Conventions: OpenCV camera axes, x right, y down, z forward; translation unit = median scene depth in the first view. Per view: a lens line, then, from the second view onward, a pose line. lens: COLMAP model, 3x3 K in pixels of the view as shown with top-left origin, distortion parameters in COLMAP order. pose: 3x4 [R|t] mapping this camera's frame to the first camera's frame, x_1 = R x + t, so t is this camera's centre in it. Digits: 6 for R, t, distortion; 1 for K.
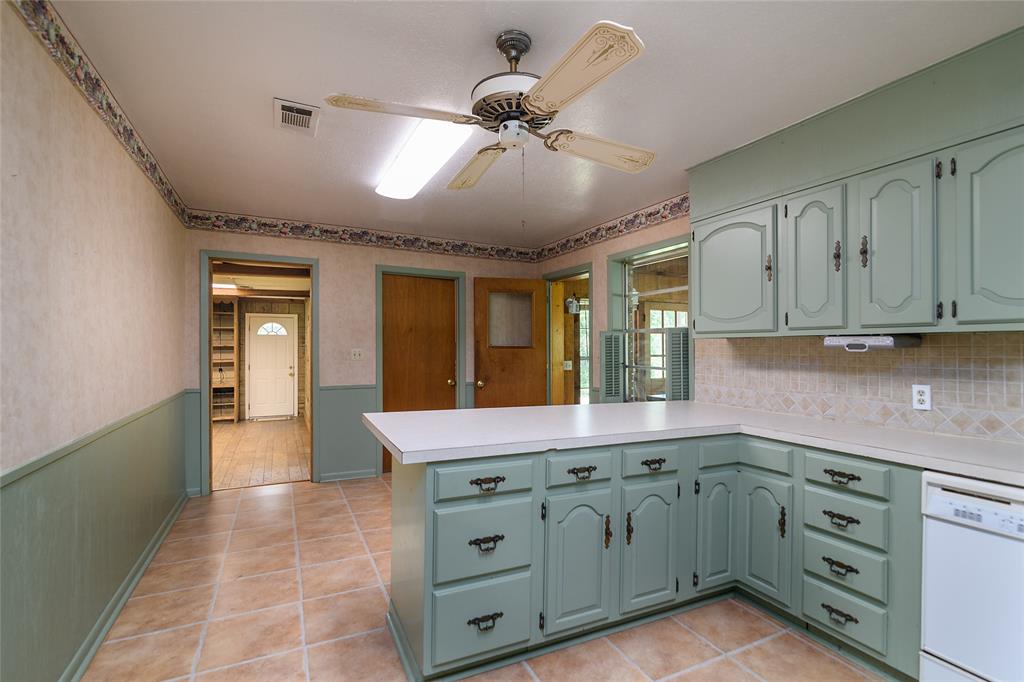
lens RADIAL K [[476.7, 0, 510.0], [0, 476.7, 343.6], [0, 0, 1]] dist [-0.012181, 0.000161]
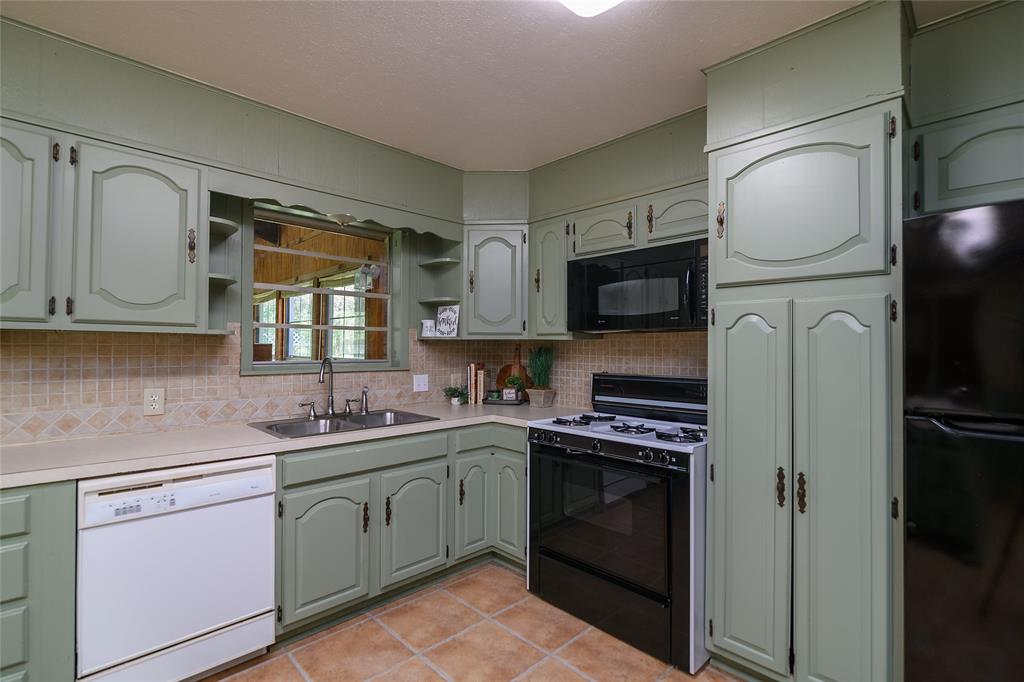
lens RADIAL K [[476.7, 0, 509.7], [0, 476.7, 344.9], [0, 0, 1]] dist [-0.012181, 0.000161]
pose [[-0.316111, 0.005137, 0.948708, -0.227132], [-0.015449, 0.999825, -0.010562, 0.001030], [-0.948596, -0.017995, -0.315976, 0.448994]]
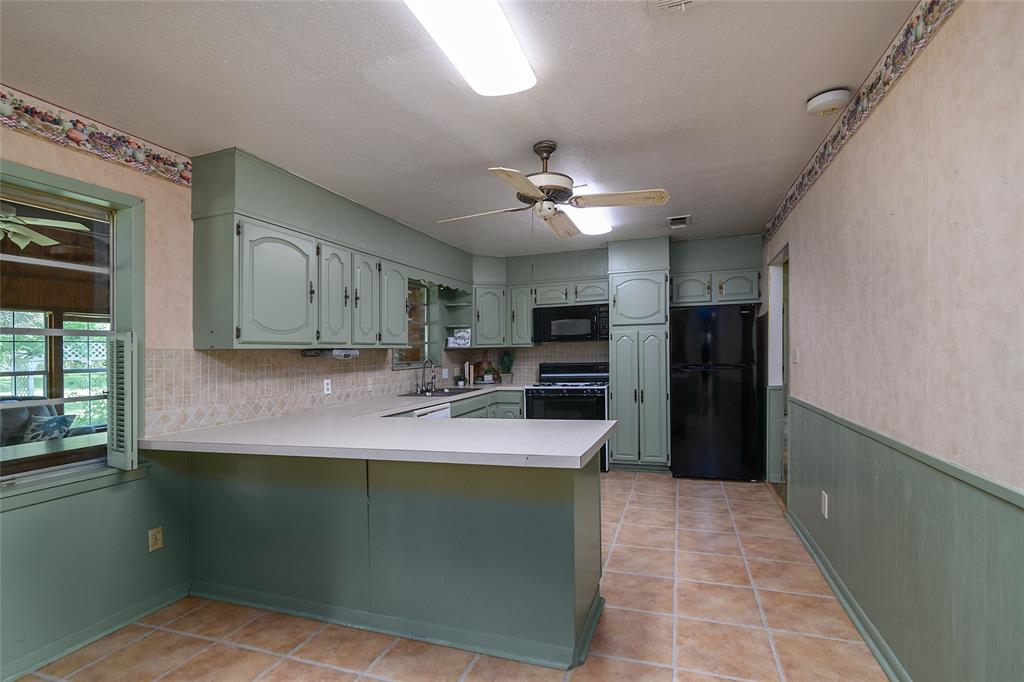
lens RADIAL K [[476.7, 0, 524.8], [0, 476.7, 377.2], [0, 0, 1]] dist [-0.012181, 0.000161]
pose [[-0.719347, -0.020314, 0.694353, -0.794874], [0.017764, 0.998707, 0.047622, 0.011916], [-0.694423, 0.046592, -0.718057, 1.711159]]
